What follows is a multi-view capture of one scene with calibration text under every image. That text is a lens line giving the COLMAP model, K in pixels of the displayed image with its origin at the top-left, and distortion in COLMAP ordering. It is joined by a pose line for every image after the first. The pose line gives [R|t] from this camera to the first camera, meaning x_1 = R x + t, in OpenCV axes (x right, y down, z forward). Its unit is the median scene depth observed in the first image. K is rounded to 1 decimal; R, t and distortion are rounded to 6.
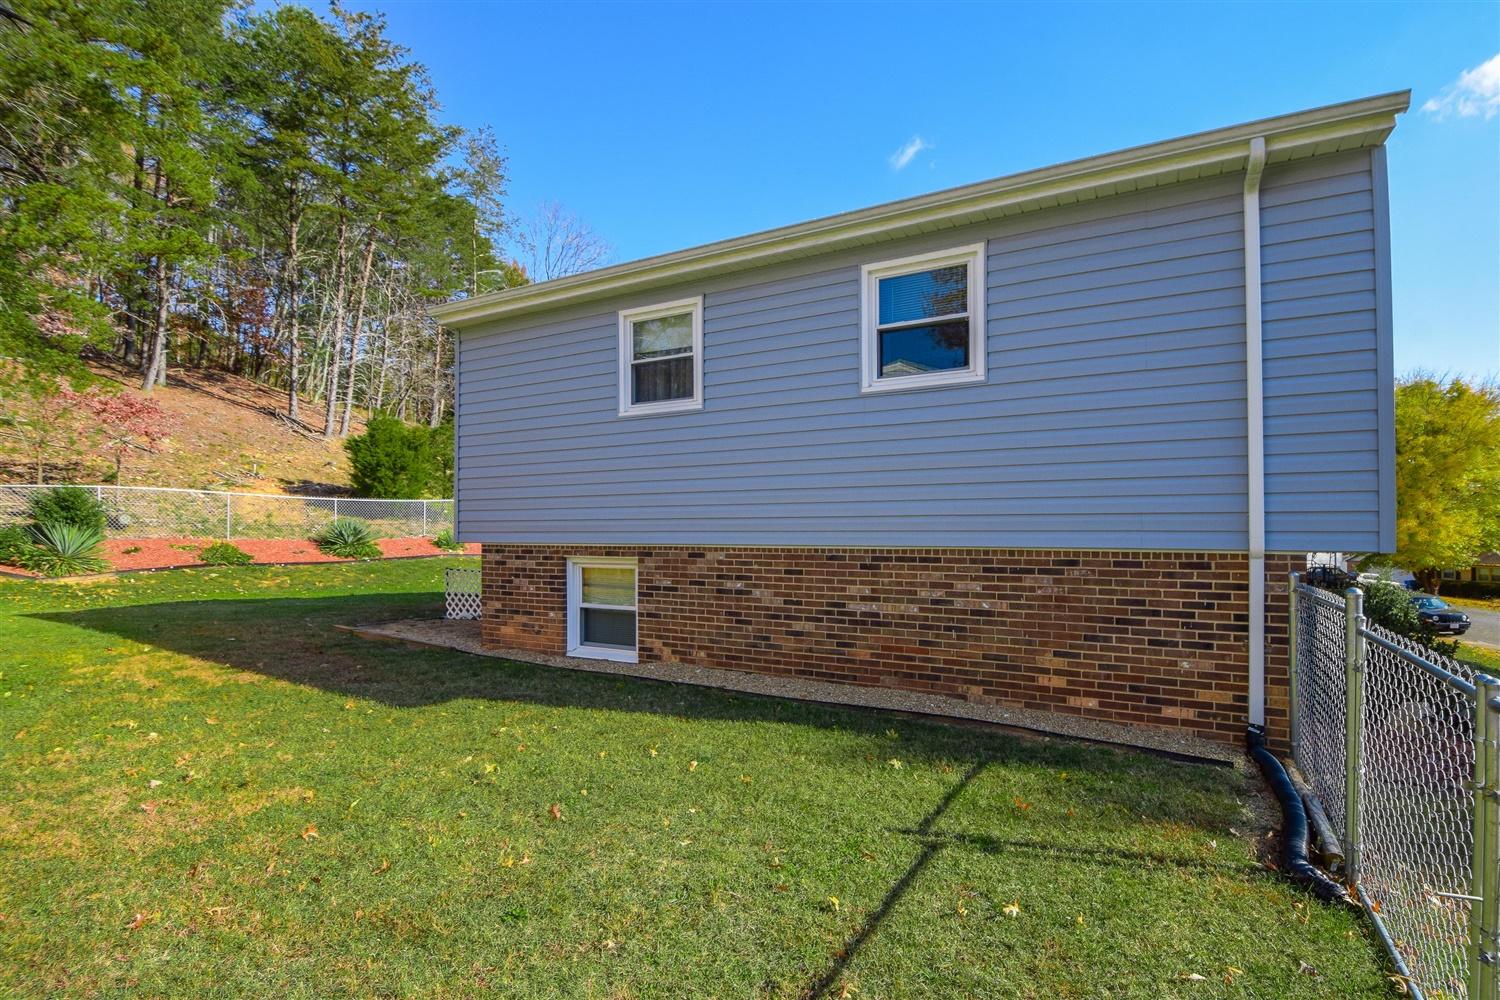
lens RADIAL K [[776.7, 0, 750.0], [0, 776.7, 500.0], [0, 0, 1]] dist [-0.002010, -0.002008]
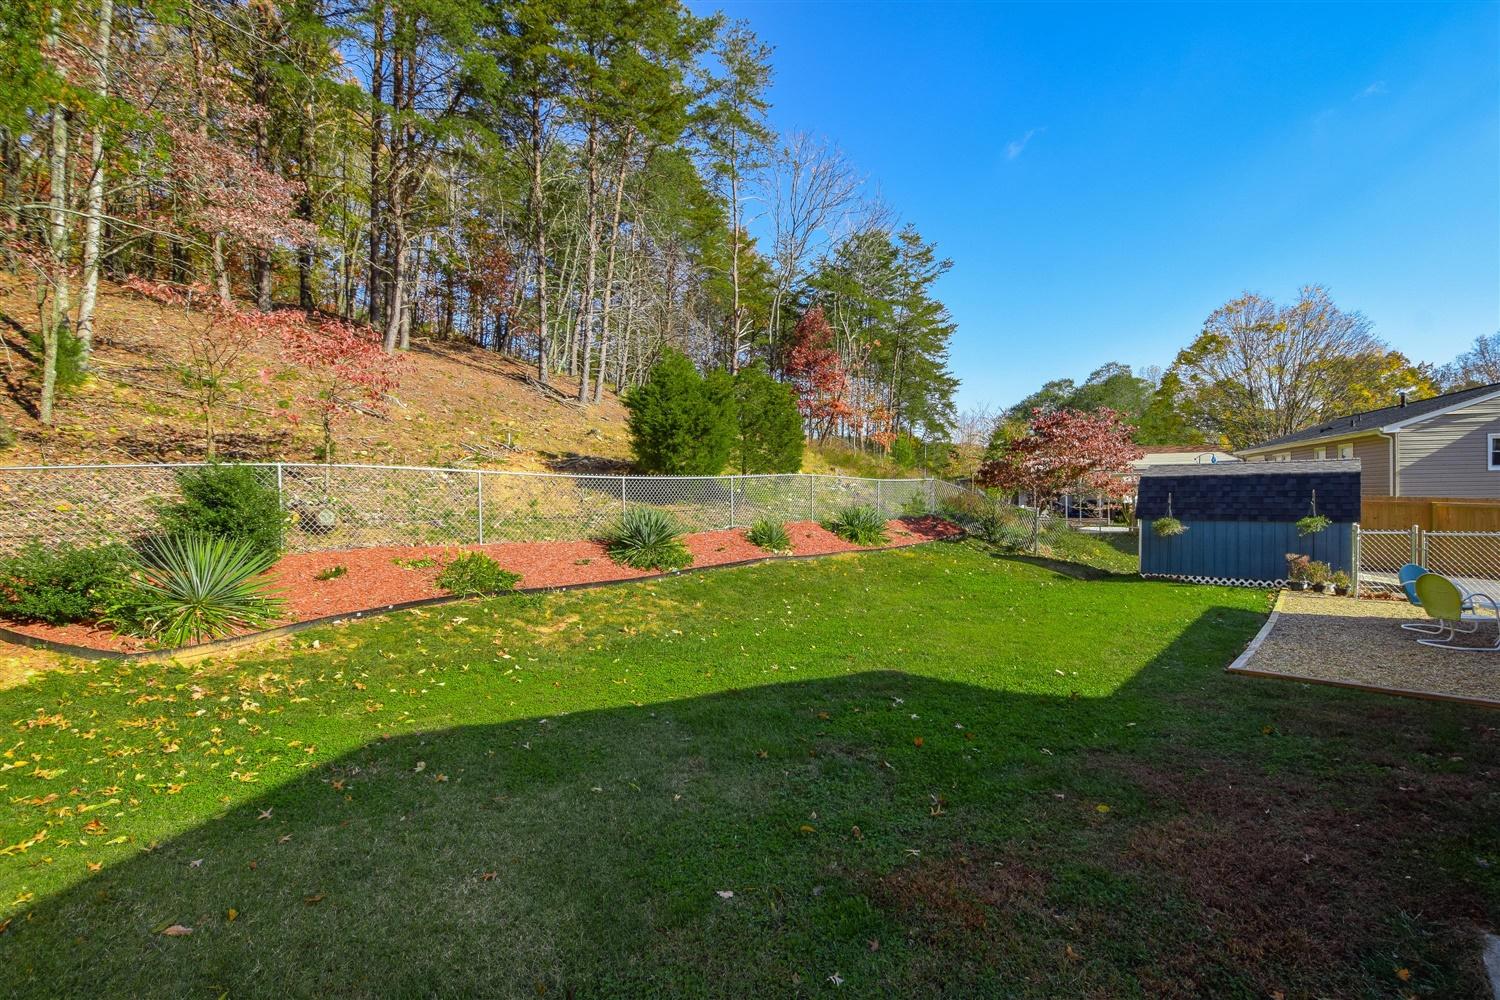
lens RADIAL K [[655.0, 0, 750.0], [0, 655.0, 500.0], [0, 0, 1]] dist [-0.003696, -0.000197]
pose [[0.979773, -0.010768, -0.199822, -0.310441], [0.019516, 0.998933, 0.041862, -0.003297], [0.199158, -0.044915, 0.978938, 0.462835]]
